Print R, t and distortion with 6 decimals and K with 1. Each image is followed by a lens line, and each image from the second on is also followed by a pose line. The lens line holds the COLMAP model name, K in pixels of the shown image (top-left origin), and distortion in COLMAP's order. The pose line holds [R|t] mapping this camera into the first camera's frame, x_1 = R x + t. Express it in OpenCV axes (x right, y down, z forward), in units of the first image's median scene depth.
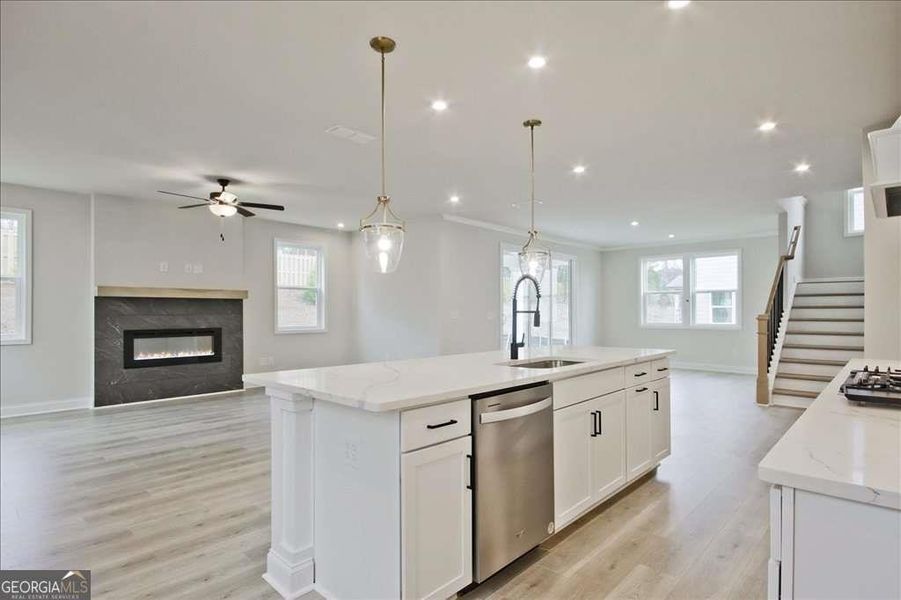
lens RADIAL K [[463.8, 0, 450.7], [0, 463.8, 311.7], [0, 0, 1]] dist [0.003452, -0.001592]
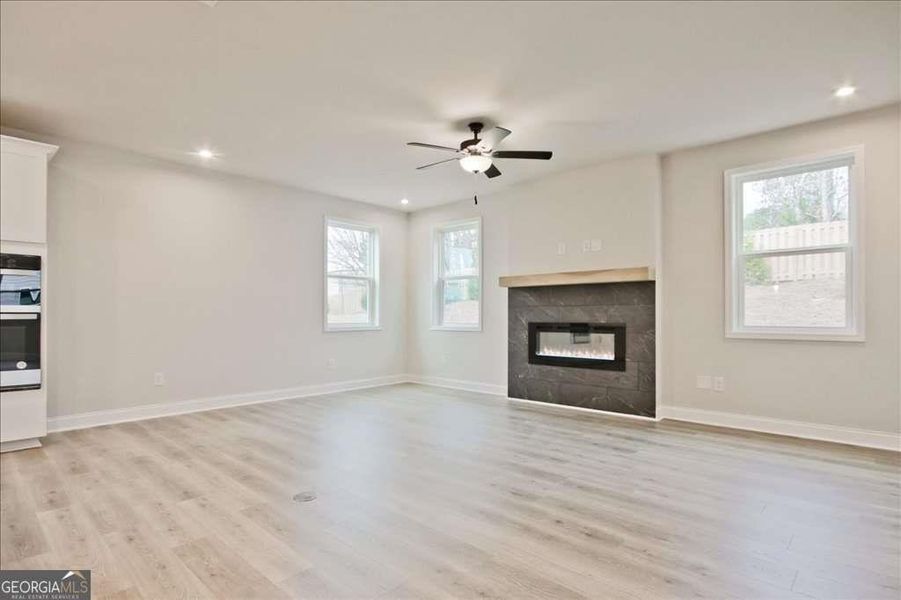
lens RADIAL K [[463.8, 0, 463.3], [0, 463.8, 318.0], [0, 0, 1]] dist [0.003452, -0.001592]
pose [[0.029506, 0.005339, -0.999550, 0.246660], [-0.000277, 0.999986, 0.005334, 0.027422], [0.999565, 0.000119, 0.029507, 0.881149]]
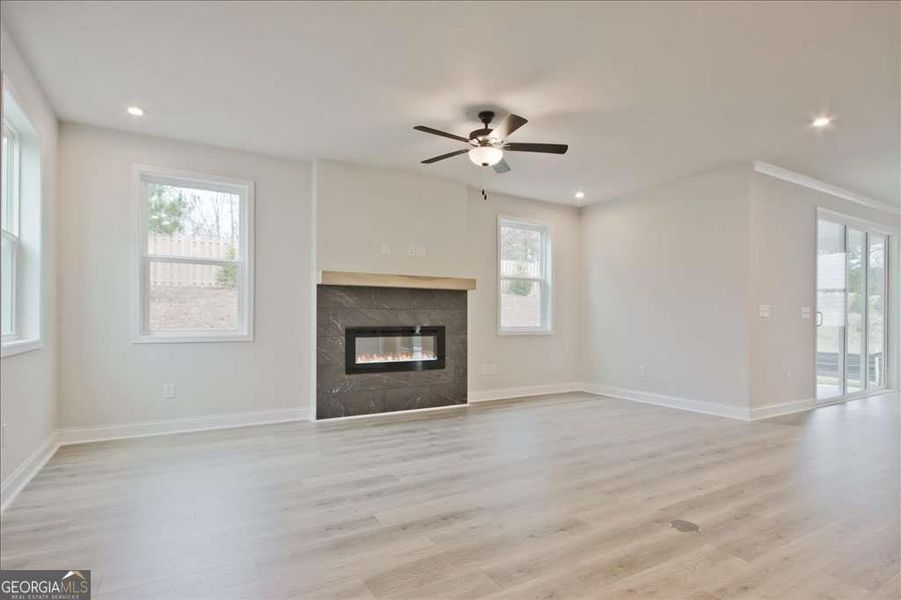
lens RADIAL K [[463.8, 0, 452.9], [0, 463.8, 322.3], [0, 0, 1]] dist [0.003452, -0.001592]
pose [[0.964257, 0.005461, -0.264911, -0.322525], [-0.004042, 0.999974, 0.005904, 0.028140], [0.264937, -0.004622, 0.964255, 0.279451]]
